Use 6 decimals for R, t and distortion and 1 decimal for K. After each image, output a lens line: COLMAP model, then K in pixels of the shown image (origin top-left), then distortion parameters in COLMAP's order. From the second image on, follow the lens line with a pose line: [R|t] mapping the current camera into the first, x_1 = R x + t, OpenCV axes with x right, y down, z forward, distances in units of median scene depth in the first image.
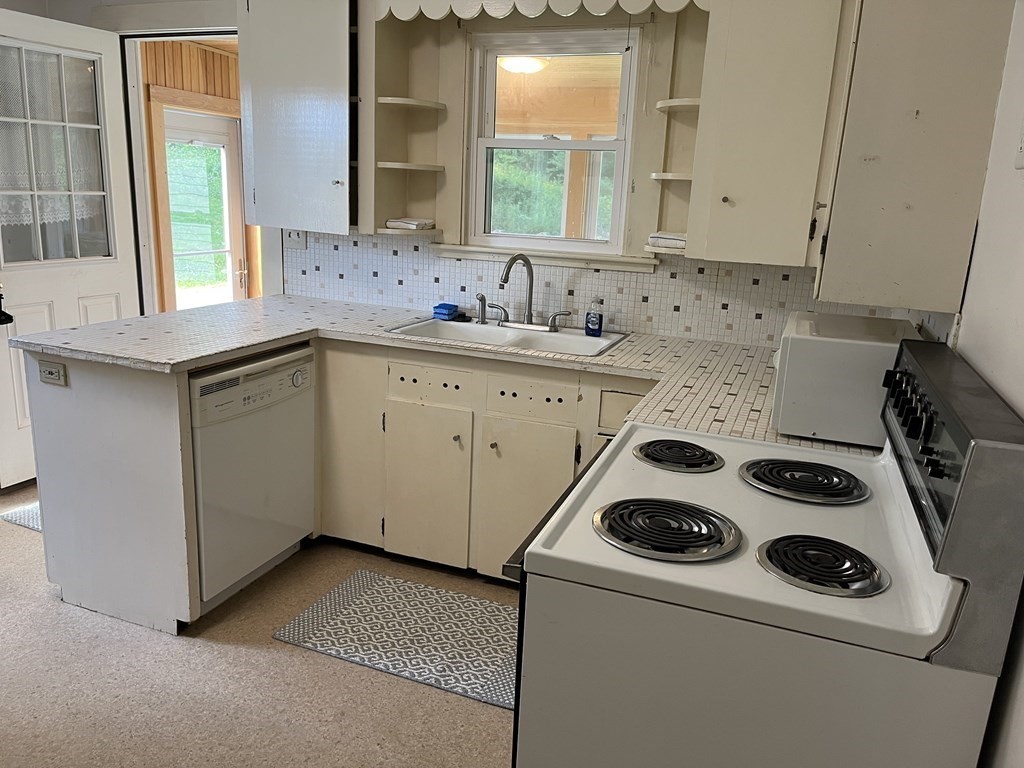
lens RADIAL K [[769.0, 0, 508.4], [0, 769.0, 389.7], [0, 0, 1]] dist [0.079418, -0.086636]
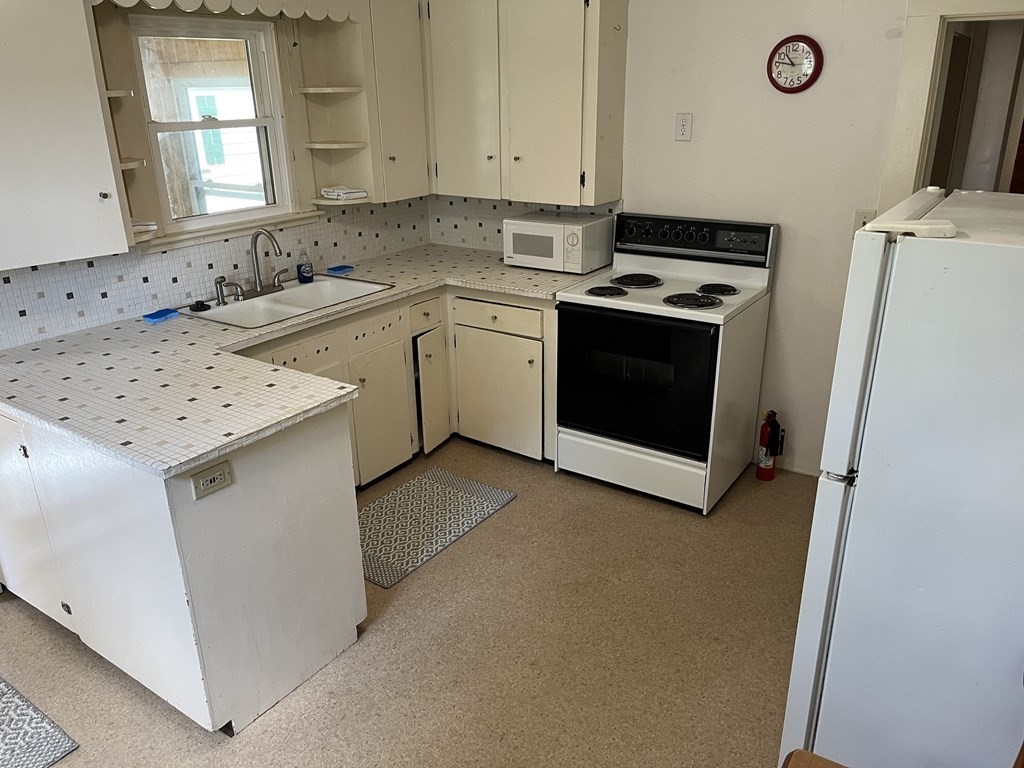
lens RADIAL K [[769.0, 0, 508.4], [0, 769.0, 389.7], [0, 0, 1]] dist [0.079418, -0.086636]
pose [[0.238196, -0.401094, 0.884526, -0.982443], [0.273246, 0.901628, 0.335266, -0.245077], [-0.931987, 0.161834, 0.324362, 0.341459]]
